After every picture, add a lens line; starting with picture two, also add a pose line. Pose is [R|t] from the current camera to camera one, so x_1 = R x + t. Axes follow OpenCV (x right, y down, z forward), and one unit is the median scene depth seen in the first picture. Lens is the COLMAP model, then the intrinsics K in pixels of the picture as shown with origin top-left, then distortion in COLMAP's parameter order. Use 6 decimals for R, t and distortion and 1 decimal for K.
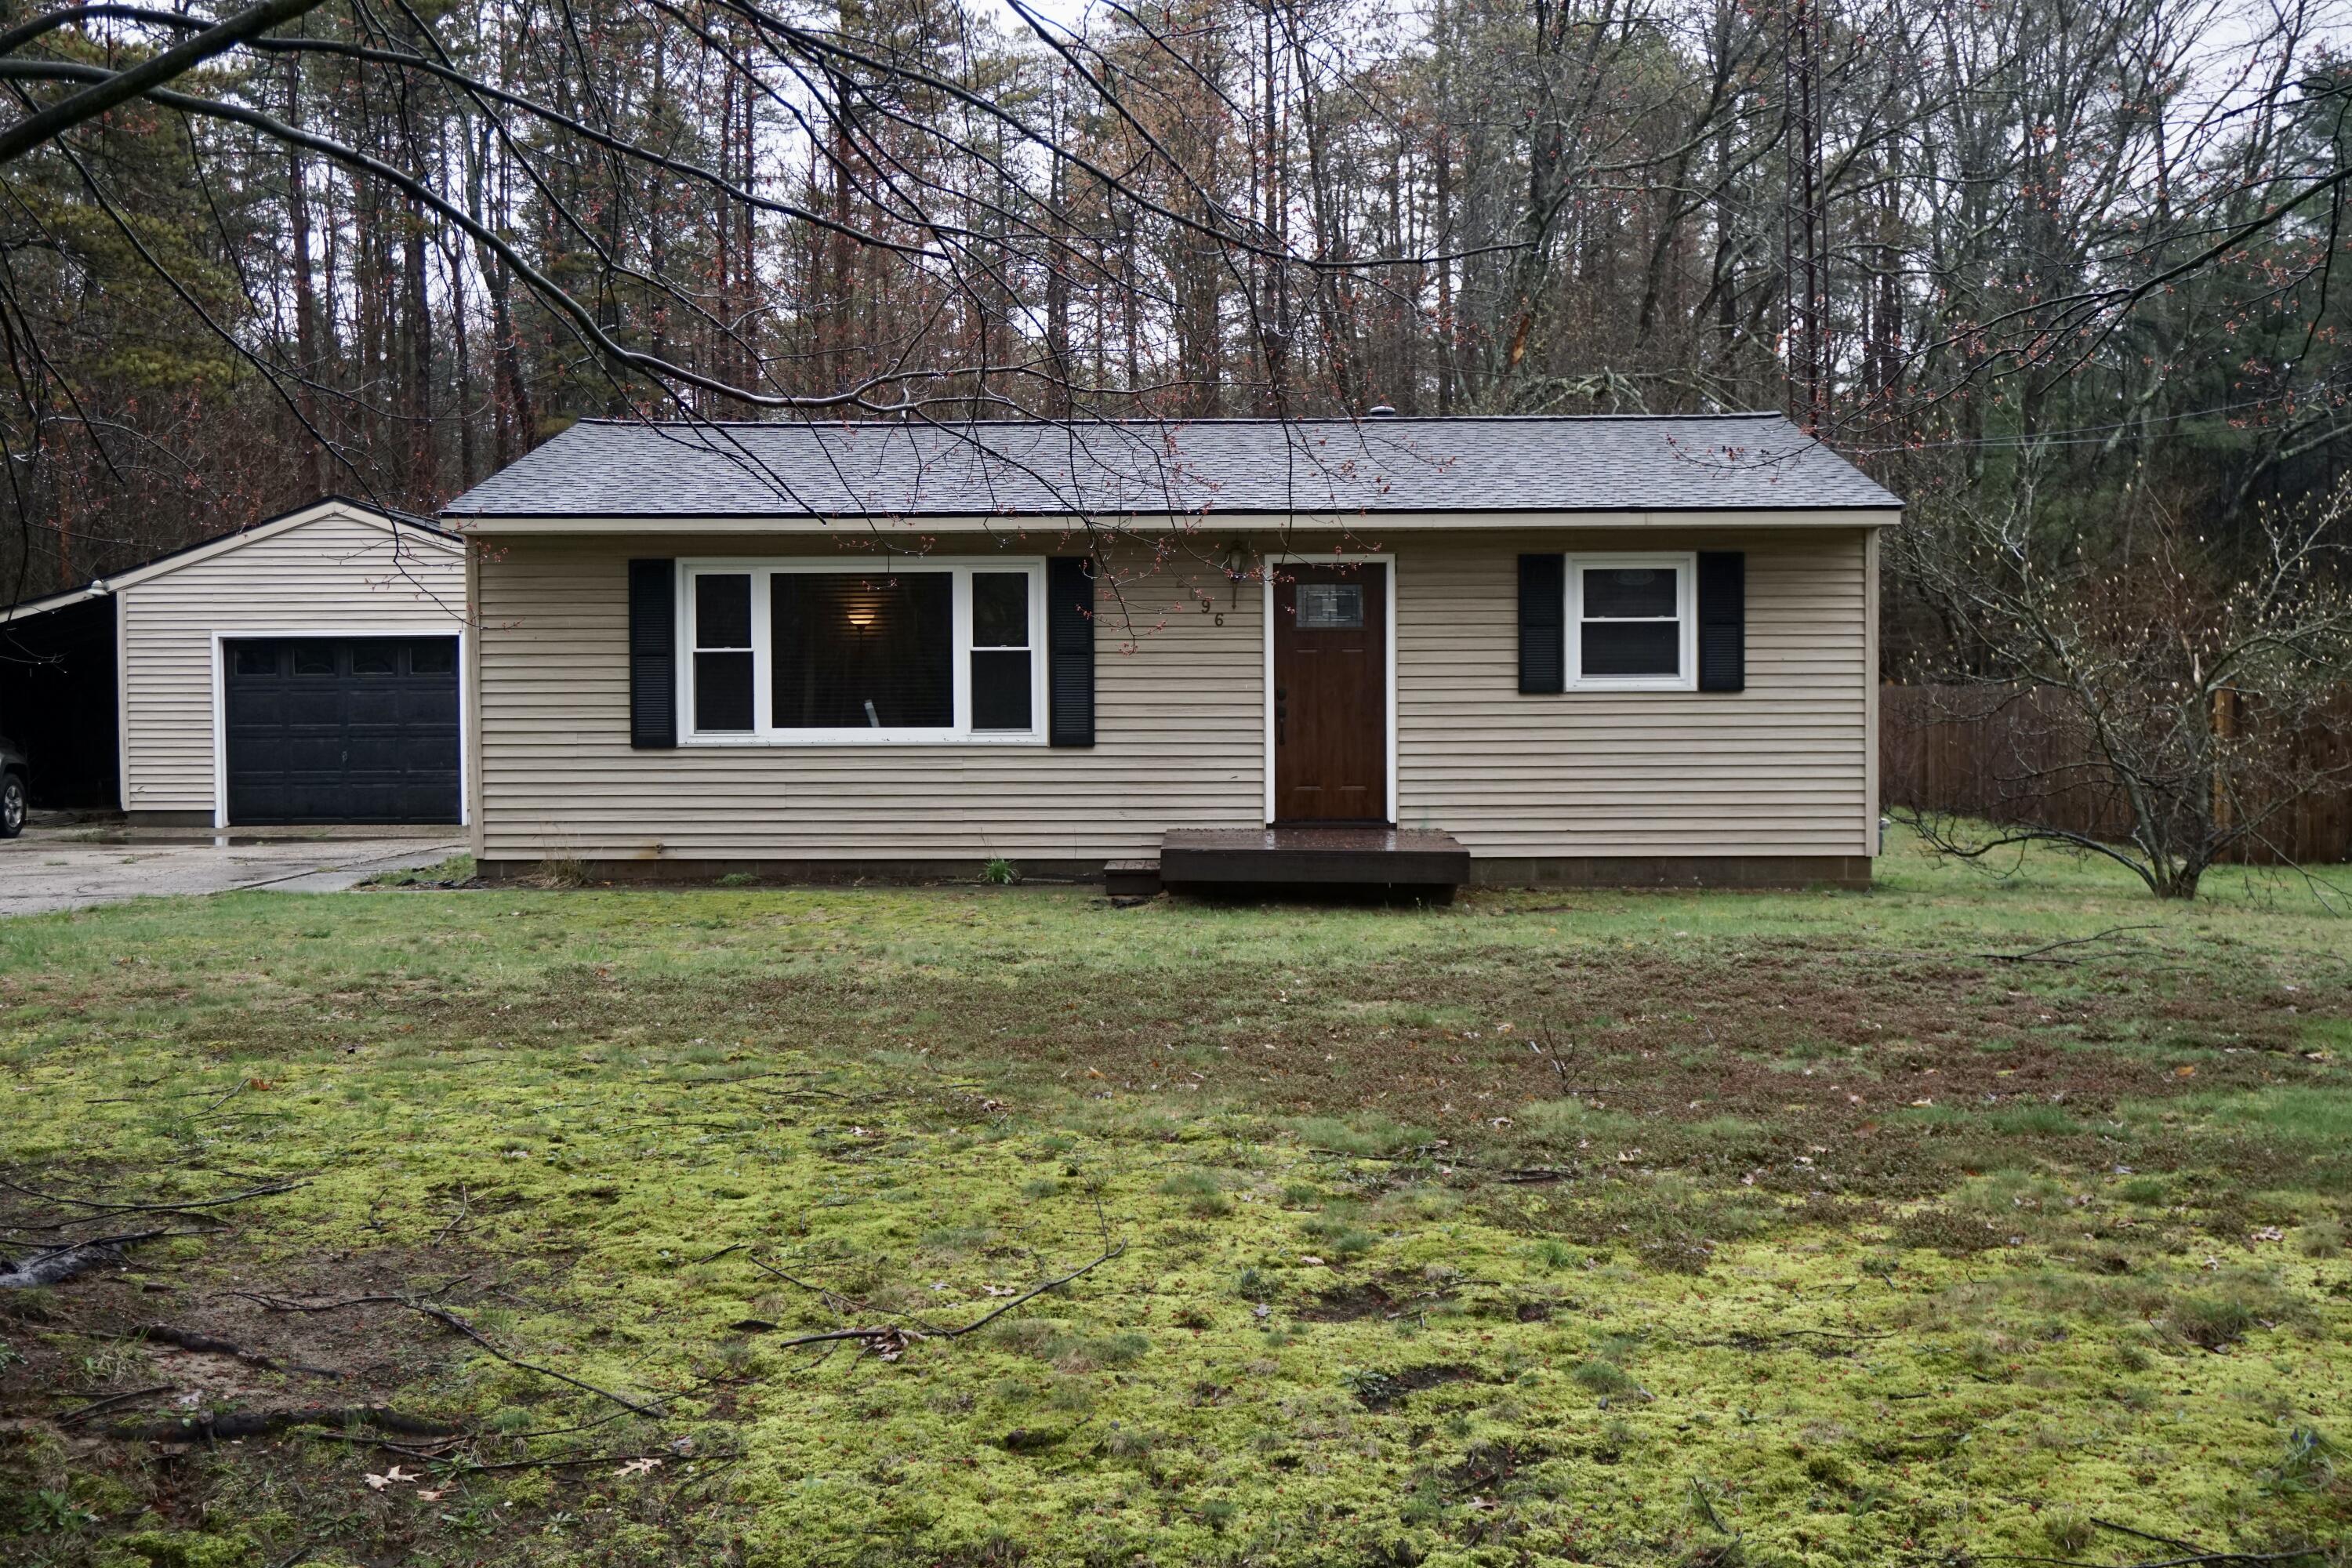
lens RADIAL K [[2716.8, 0, 1176.0], [0, 2716.8, 784.0], [0, 0, 1]] dist [-0.031287, 0.004971]
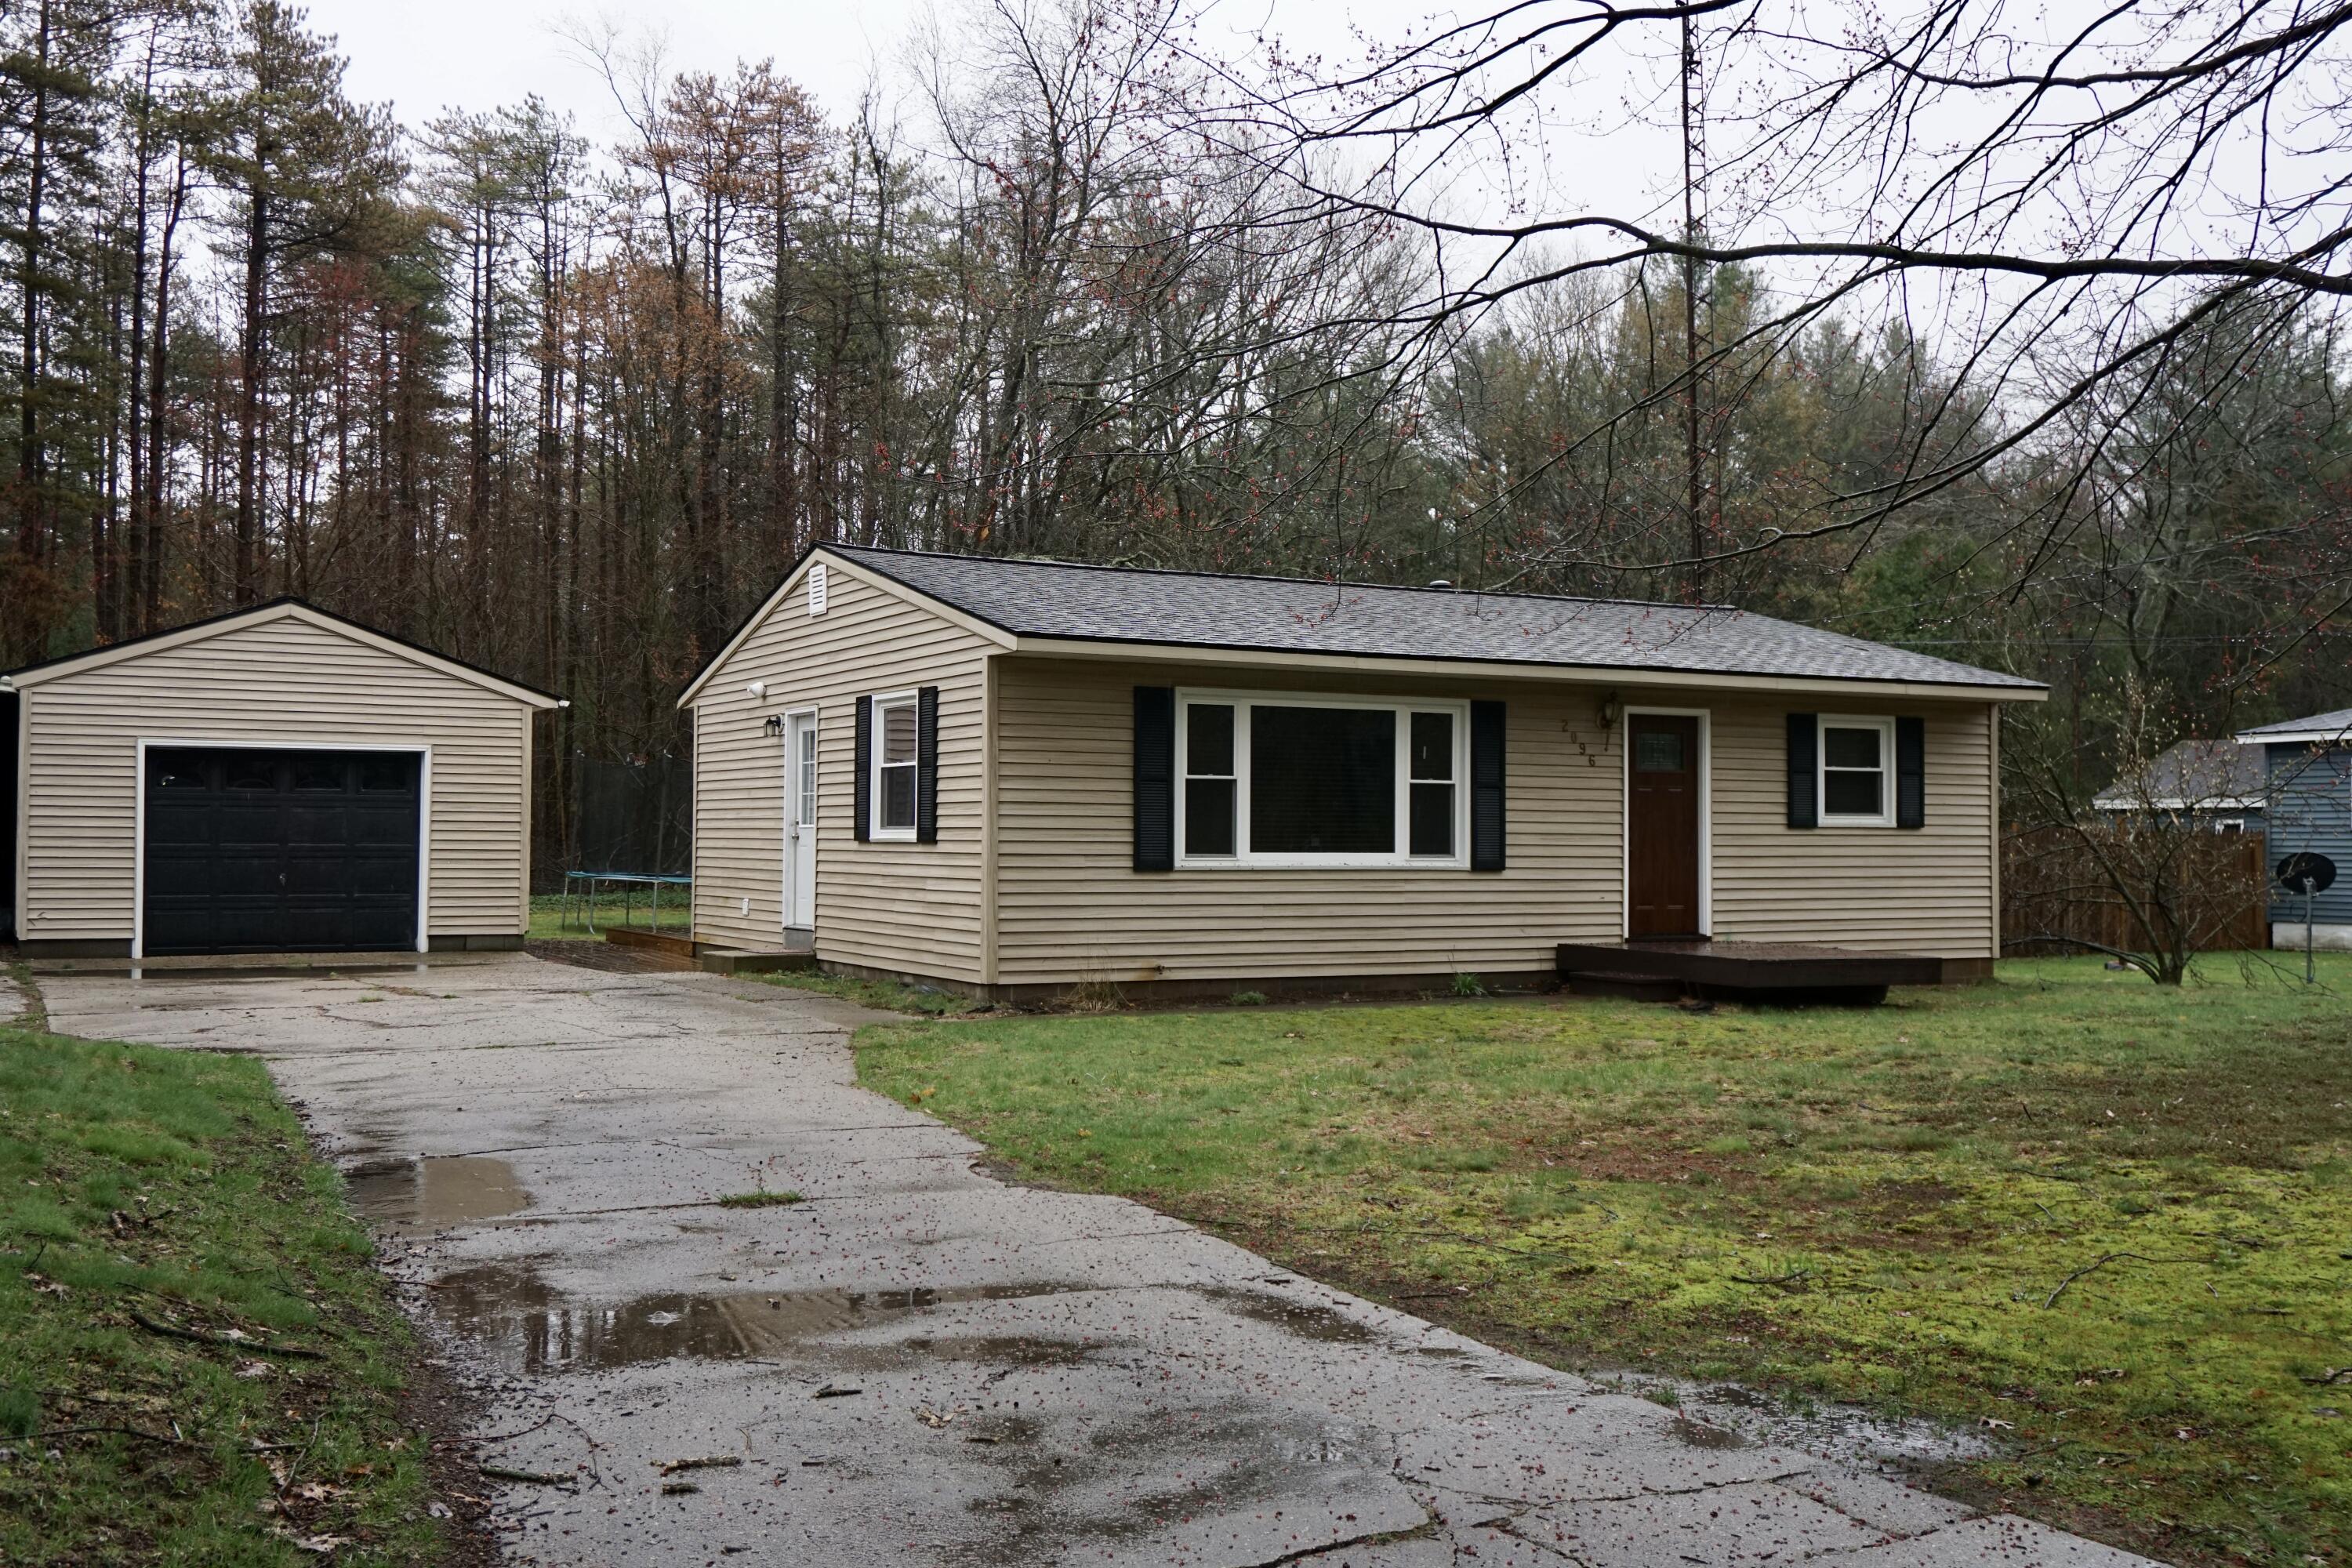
lens RADIAL K [[2274.7, 0, 1178.9], [0, 2274.7, 817.2], [0, 0, 1]] dist [0.012511, -0.002667]
pose [[0.870178, 0.013999, 0.492539, -0.608503], [0.004370, 0.999338, -0.036124, -0.002568], [-0.492719, 0.033587, 0.869540, 0.248844]]
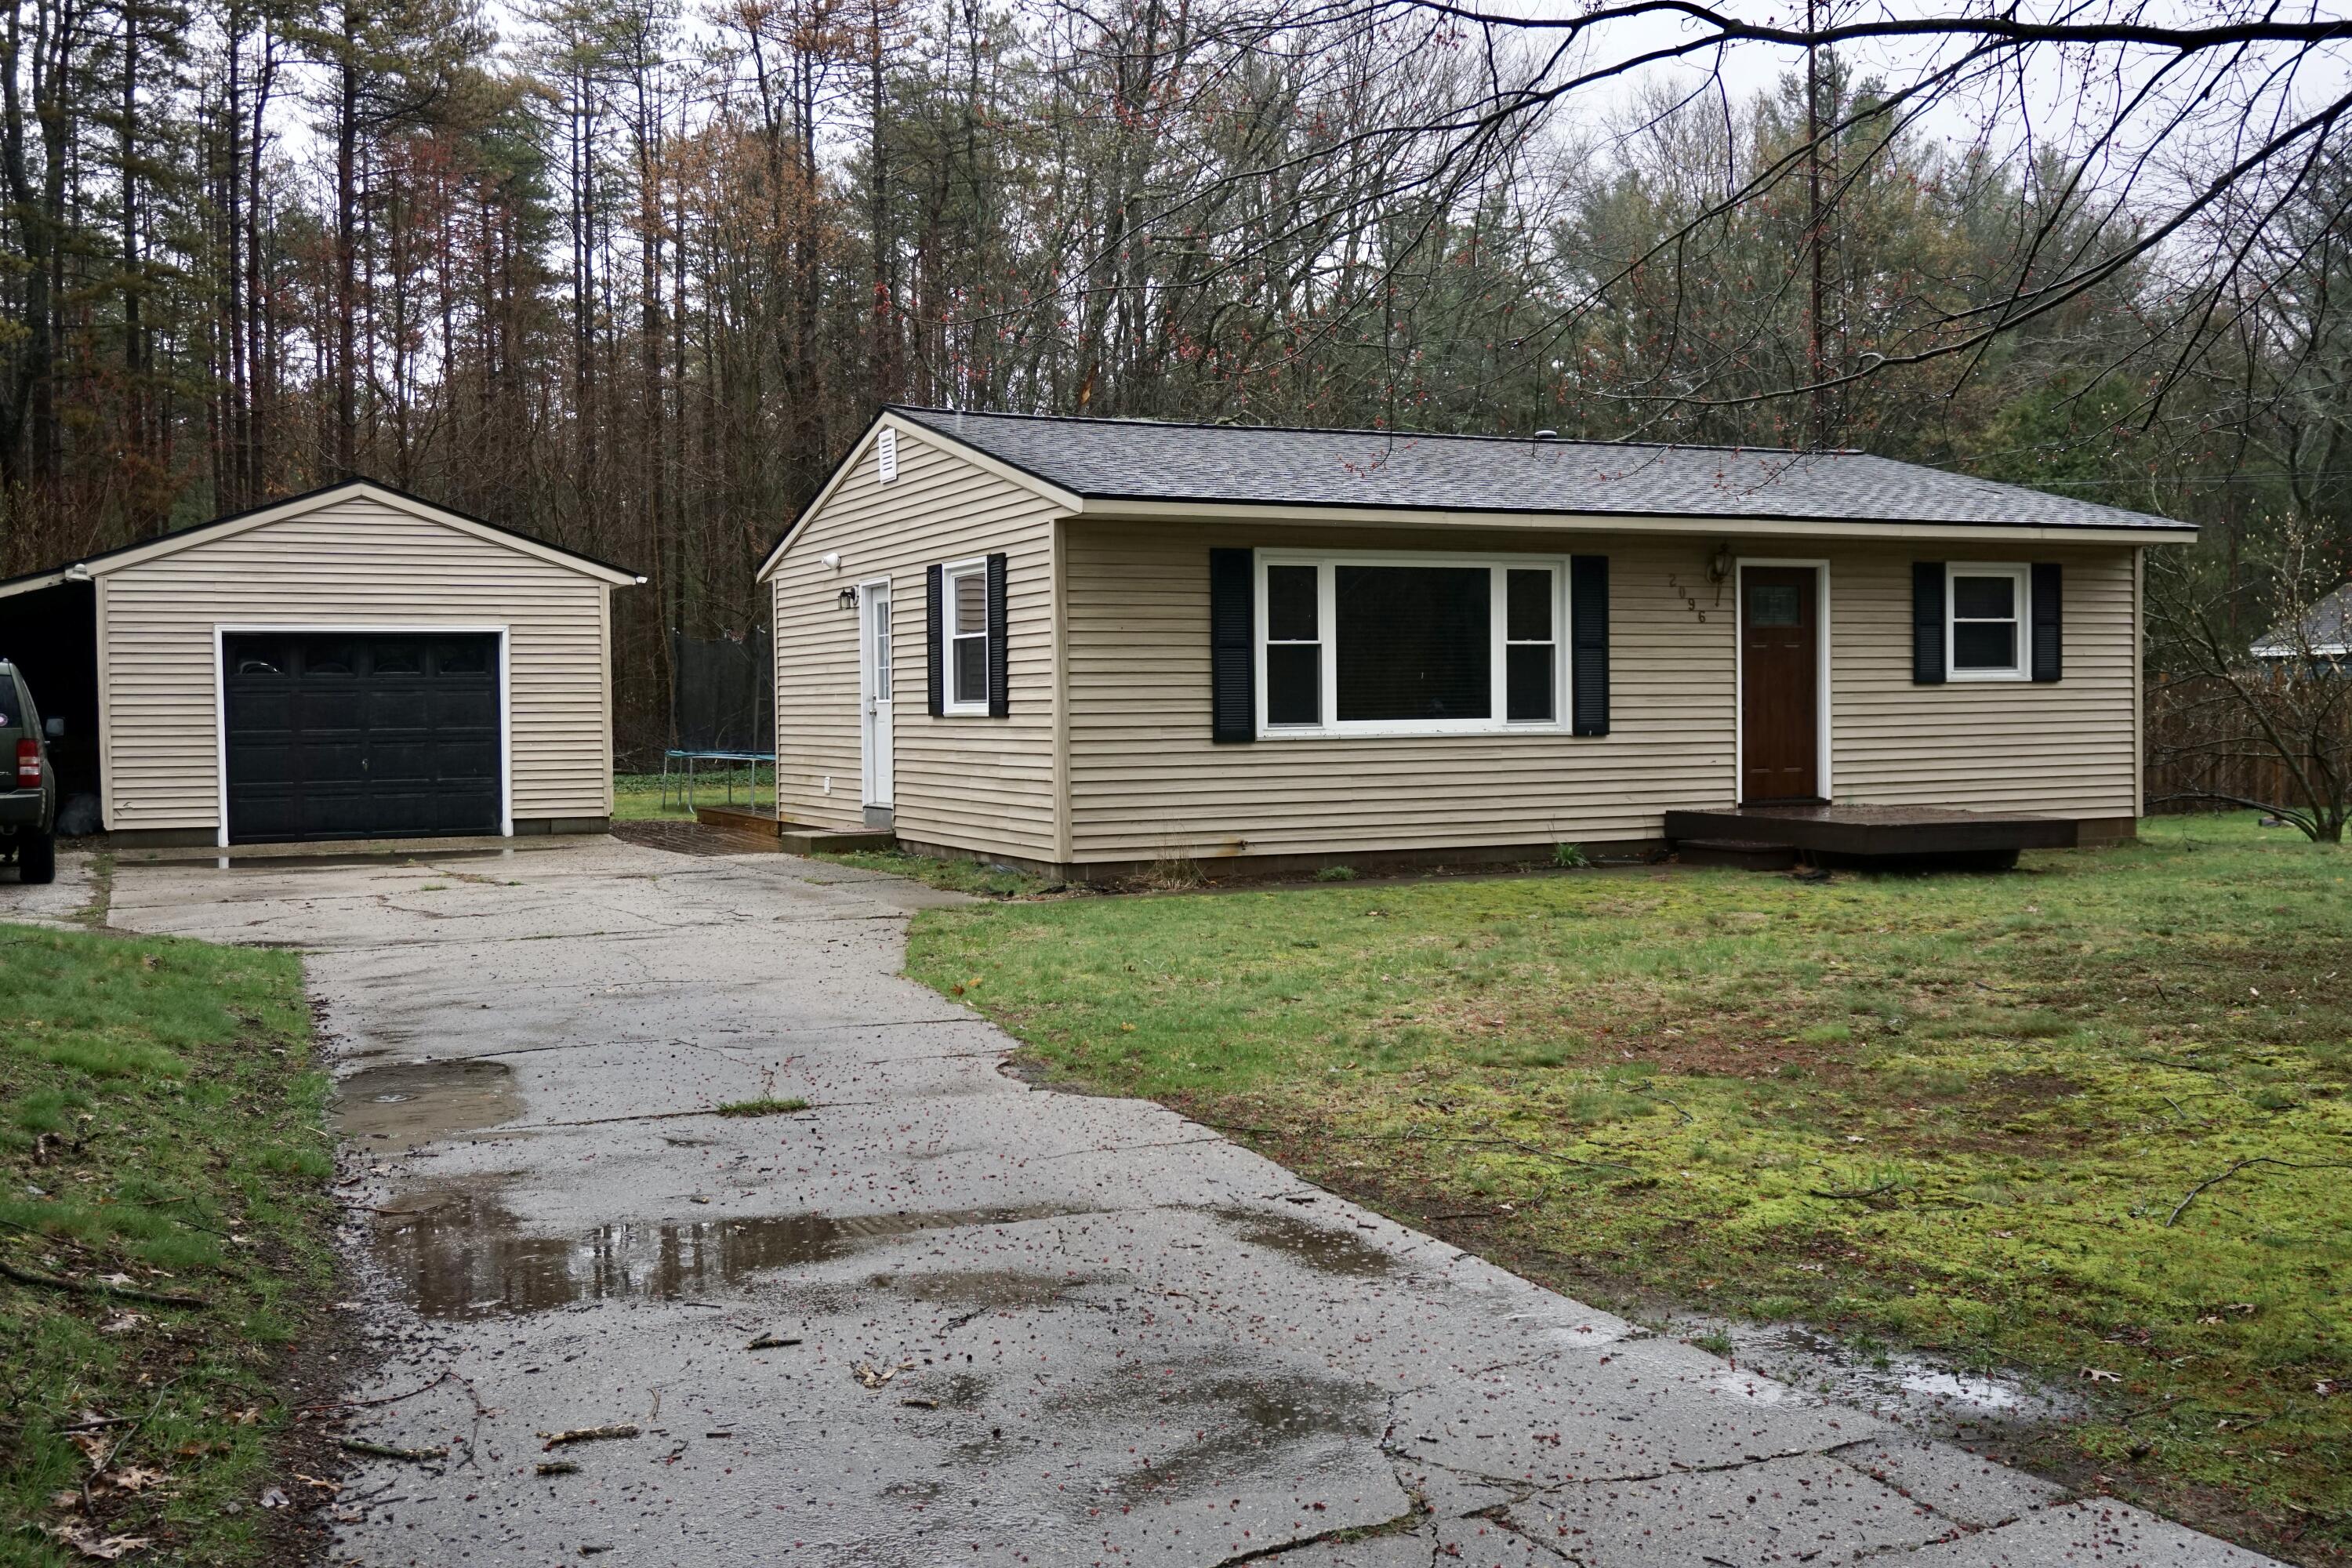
lens RADIAL K [[2278.2, 0, 1182.8], [0, 2278.2, 818.6], [0, 0, 1]] dist [0.004672, 0.007607]
pose [[0.896752, -0.028633, 0.441606, -0.573473], [0.021087, 0.999536, 0.021988, -0.004264], [-0.442030, -0.010406, 0.896940, 0.272706]]
